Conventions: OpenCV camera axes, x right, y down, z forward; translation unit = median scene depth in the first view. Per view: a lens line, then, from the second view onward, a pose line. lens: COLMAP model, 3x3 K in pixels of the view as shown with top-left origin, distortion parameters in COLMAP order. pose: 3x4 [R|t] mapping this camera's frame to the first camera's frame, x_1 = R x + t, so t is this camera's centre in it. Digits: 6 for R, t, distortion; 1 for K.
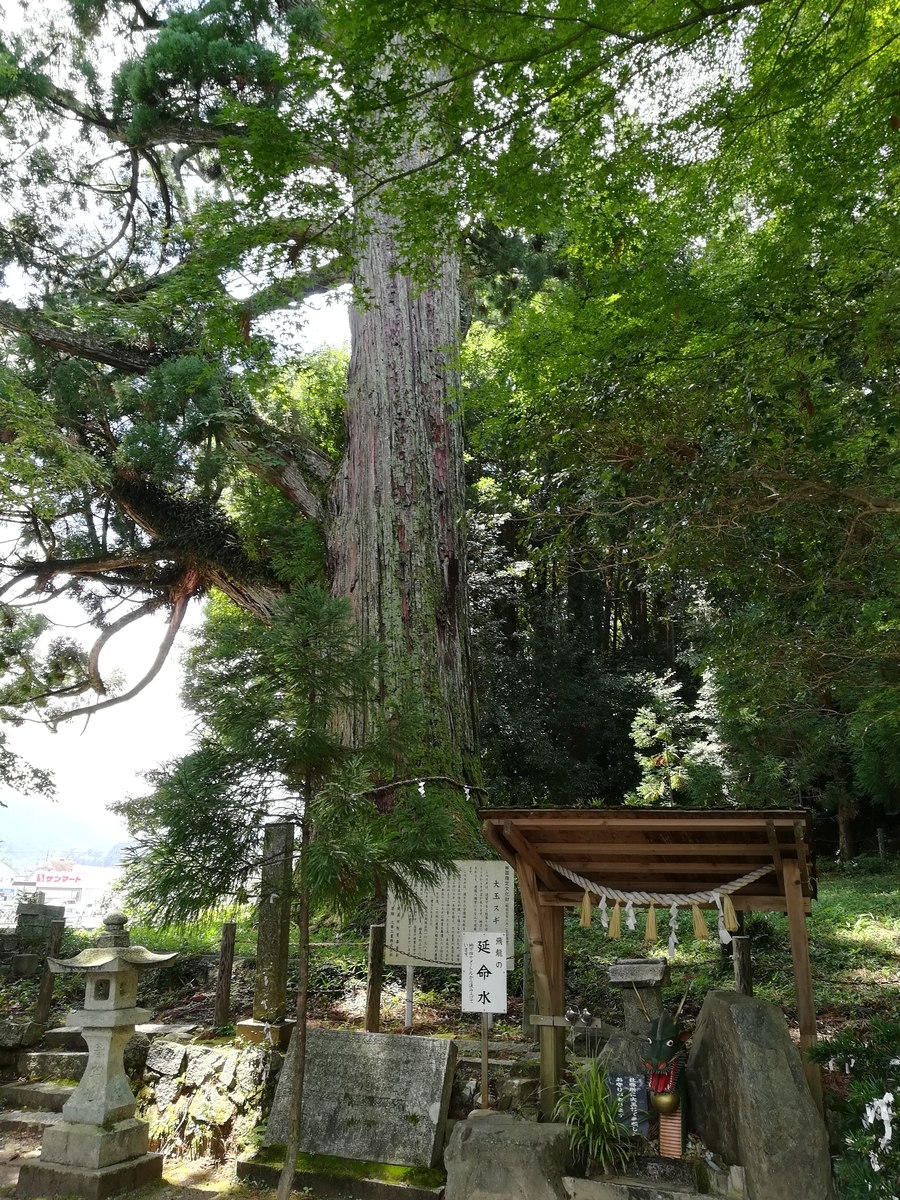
lens RADIAL K [[897.0, 0, 450.0], [0, 897.0, 600.0], [0, 0, 1]] dist [0.115903, -0.351197]
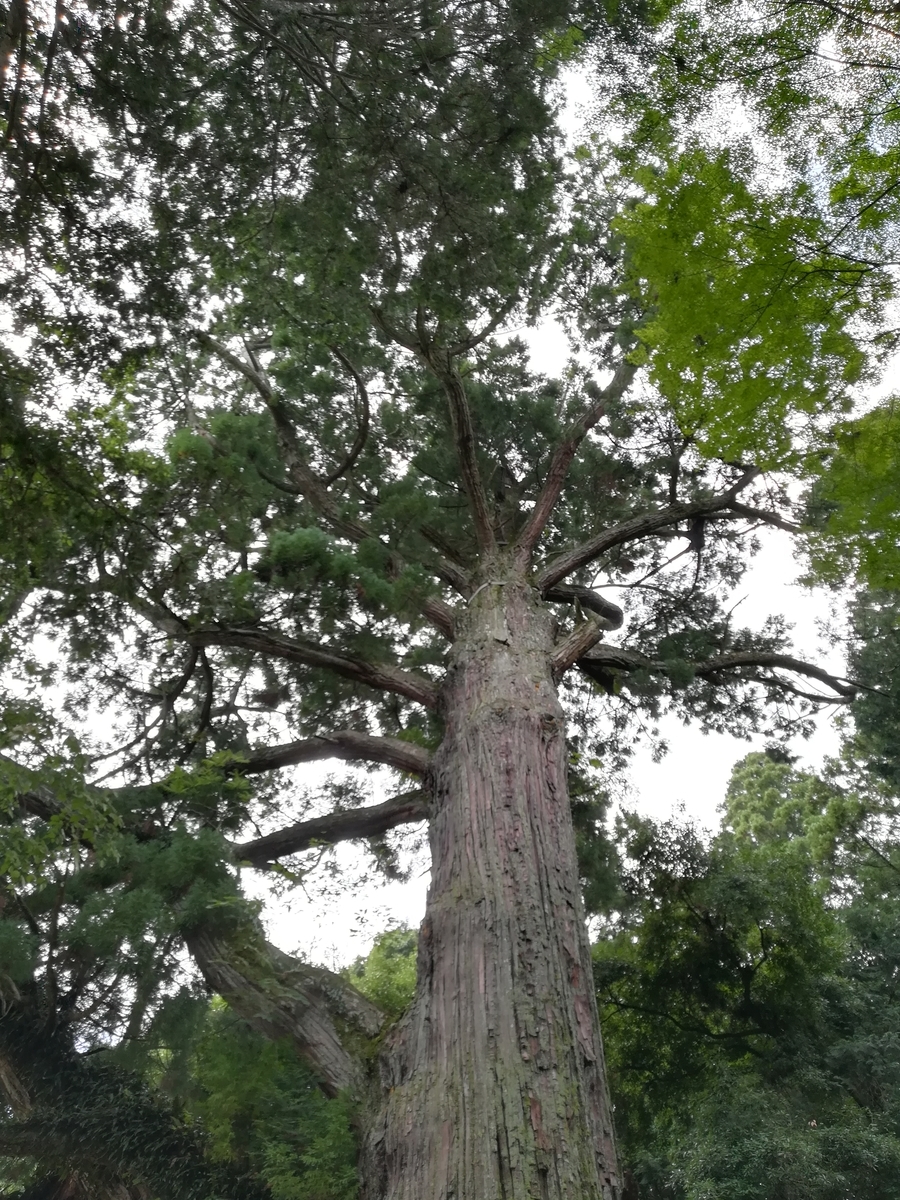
lens RADIAL K [[903.4, 0, 469.9], [0, 903.4, 597.4], [0, 0, 1]] dist [0.058598, -0.081827]
pose [[0.976197, 0.212101, 0.045296, -0.184378], [-0.115362, 0.684649, -0.719685, 0.116107], [-0.183658, 0.697330, 0.692821, 0.383908]]
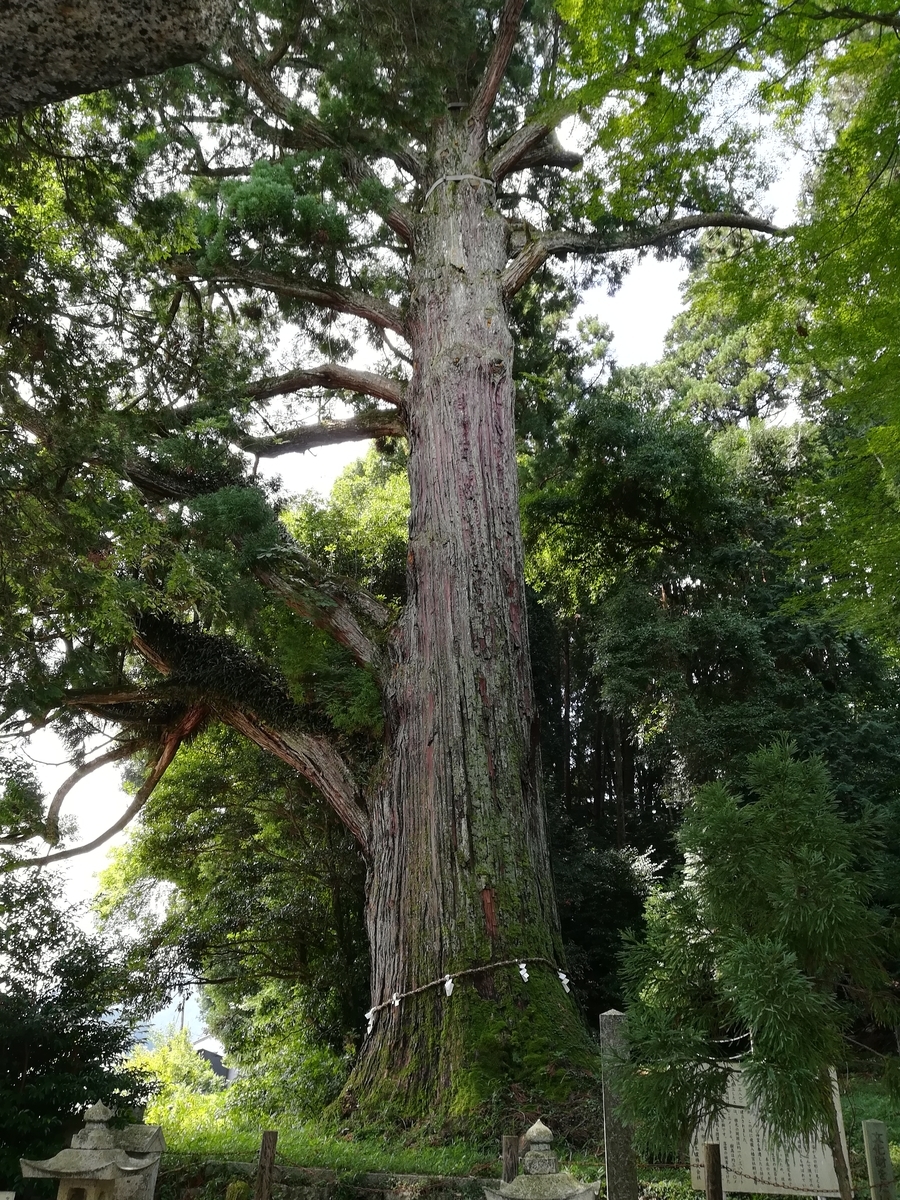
lens RADIAL K [[903.4, 0, 469.9], [0, 903.4, 597.4], [0, 0, 1]] dist [0.058598, -0.081827]
pose [[0.982494, 0.091811, 0.162101, -0.228538], [-0.060987, 0.980693, -0.185801, 0.012053], [-0.176030, 0.172663, 0.969124, 0.050488]]
